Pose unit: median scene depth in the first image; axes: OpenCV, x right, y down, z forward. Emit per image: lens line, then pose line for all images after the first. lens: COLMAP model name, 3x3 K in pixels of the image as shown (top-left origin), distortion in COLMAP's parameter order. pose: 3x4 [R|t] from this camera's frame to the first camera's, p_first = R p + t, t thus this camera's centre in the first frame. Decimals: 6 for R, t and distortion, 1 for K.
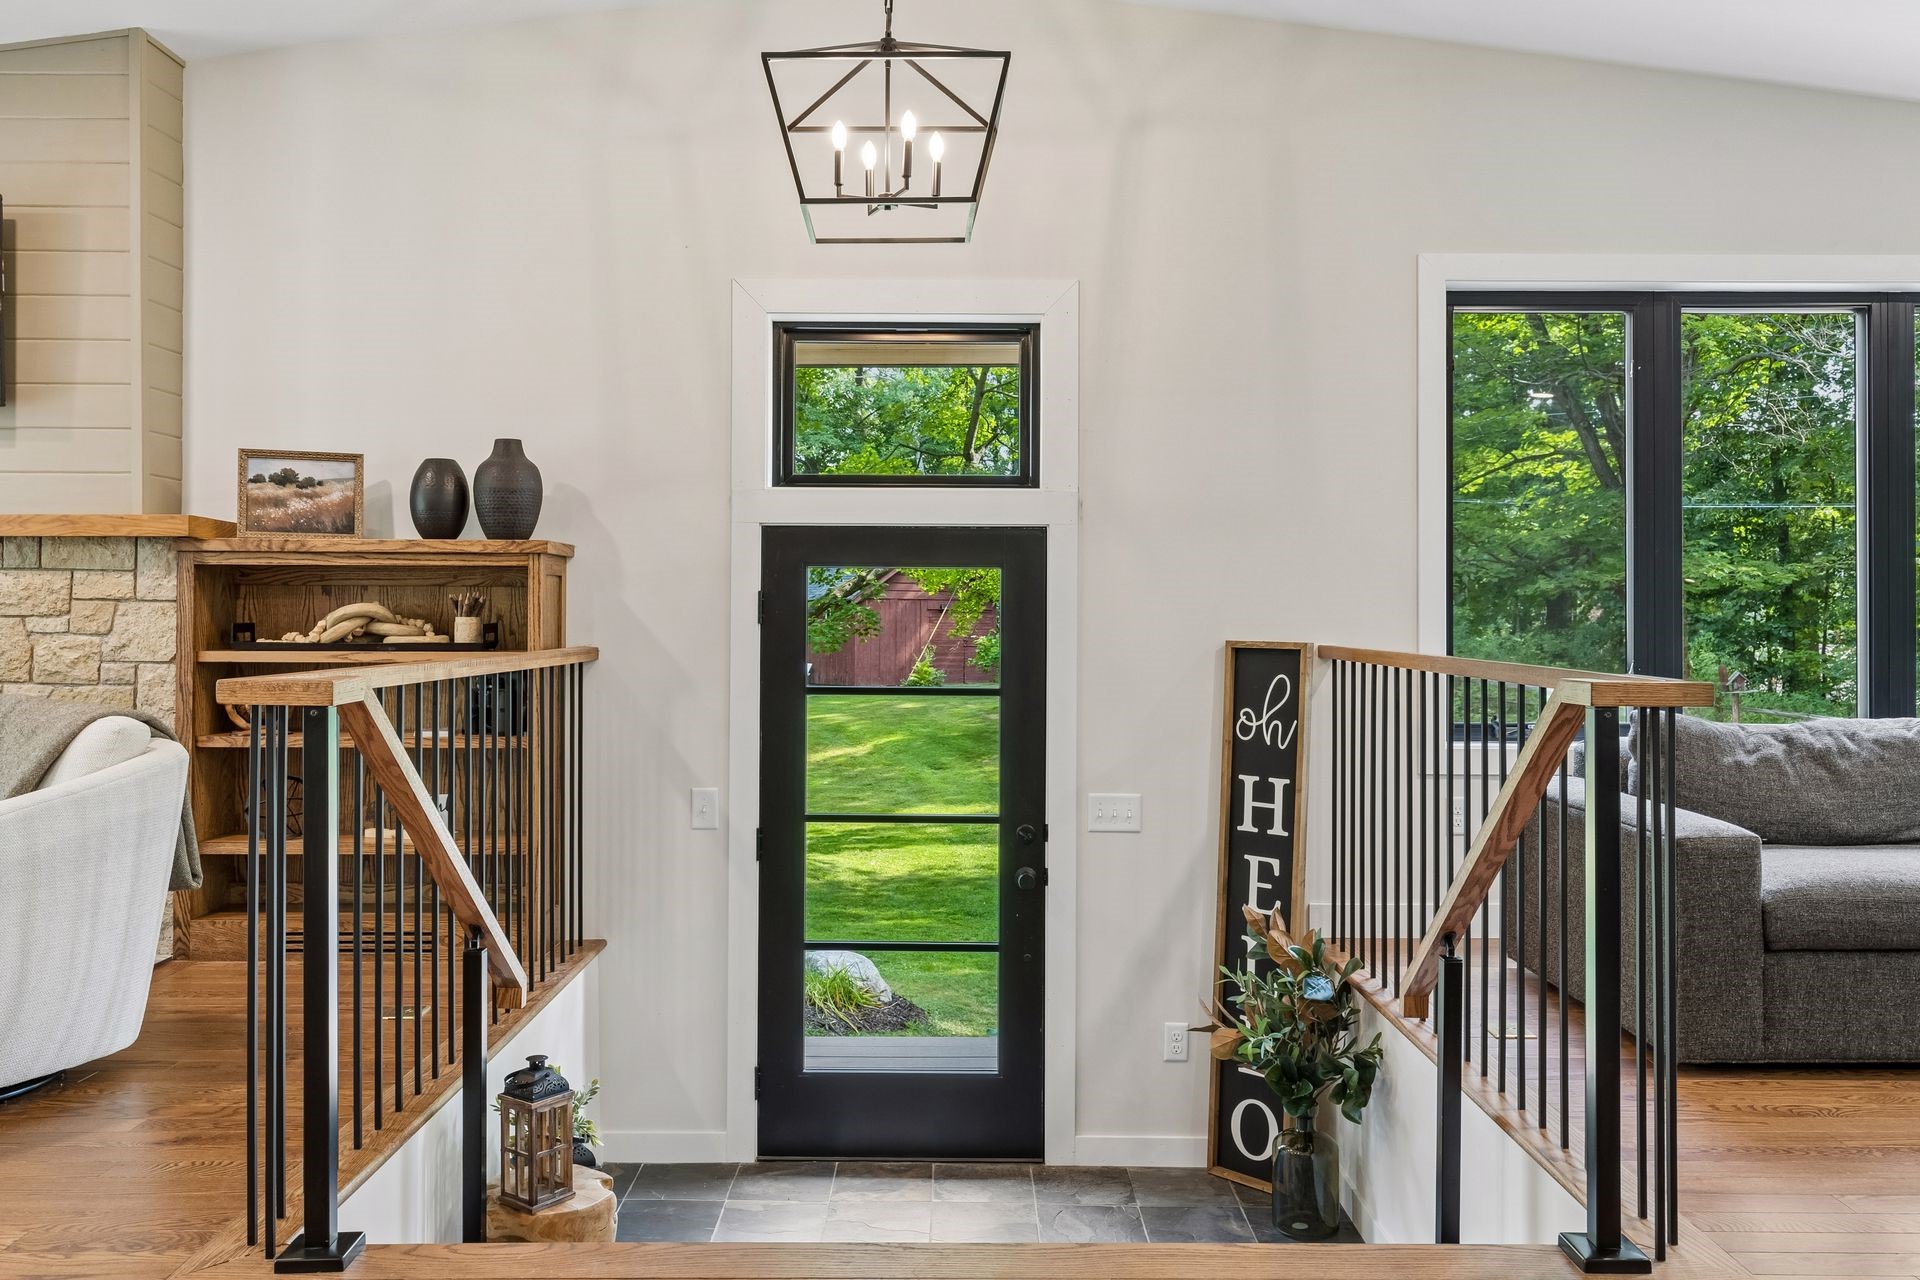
lens RADIAL K [[1520.7, 0, 897.7], [0, 1520.7, 607.2], [0, 0, 1]] dist [0.024007, -0.001887]
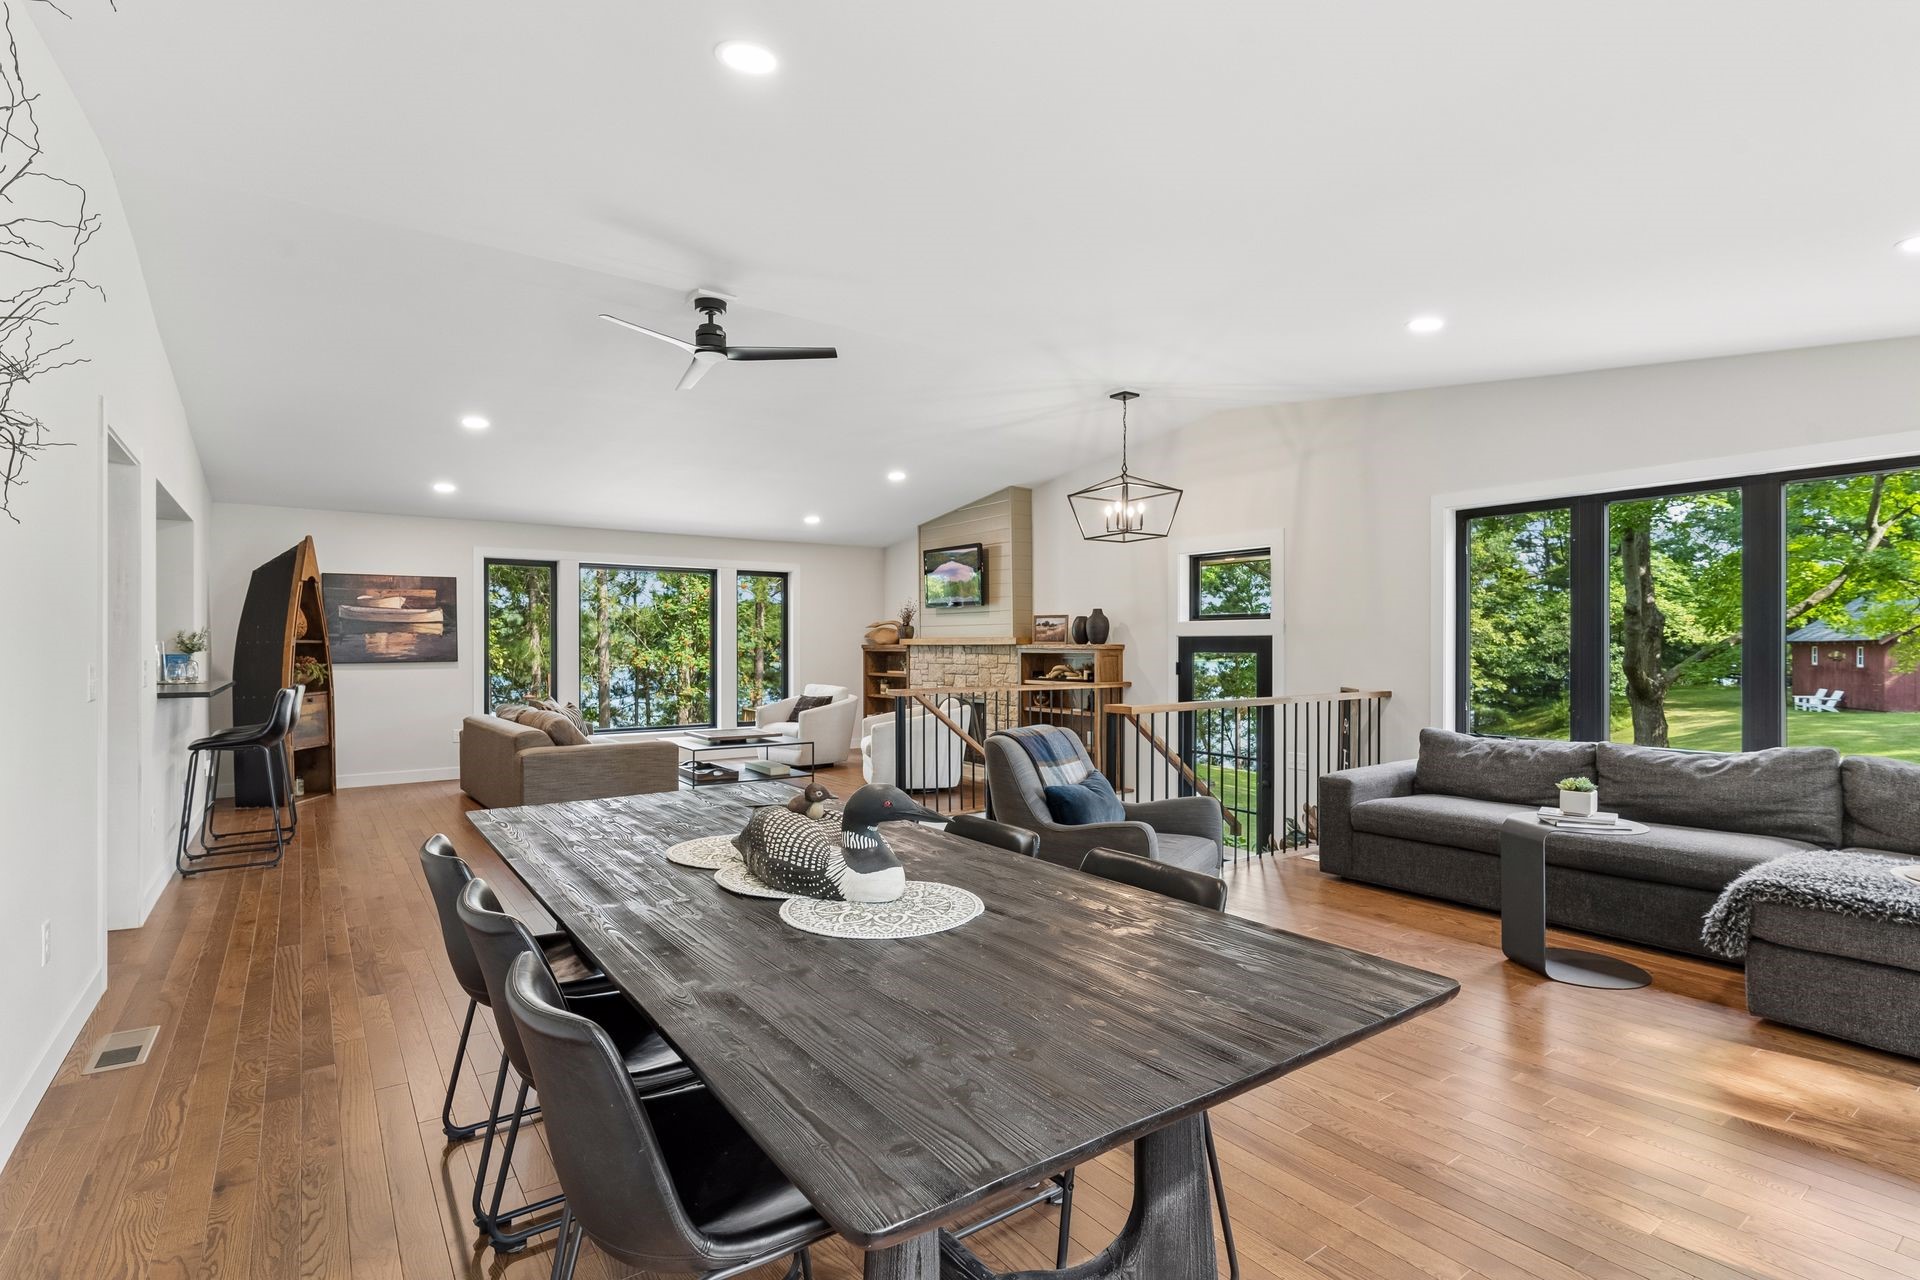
lens RADIAL K [[925.1, 0, 959.2], [0, 925.1, 649.4], [0, 0, 1]] dist [-0.002345, -0.000050]
pose [[0.575946, -0.001010, -0.817487, 0.980859], [0.003519, 0.999993, 0.001245, -0.036341], [0.817480, -0.003594, 0.575945, -0.197616]]
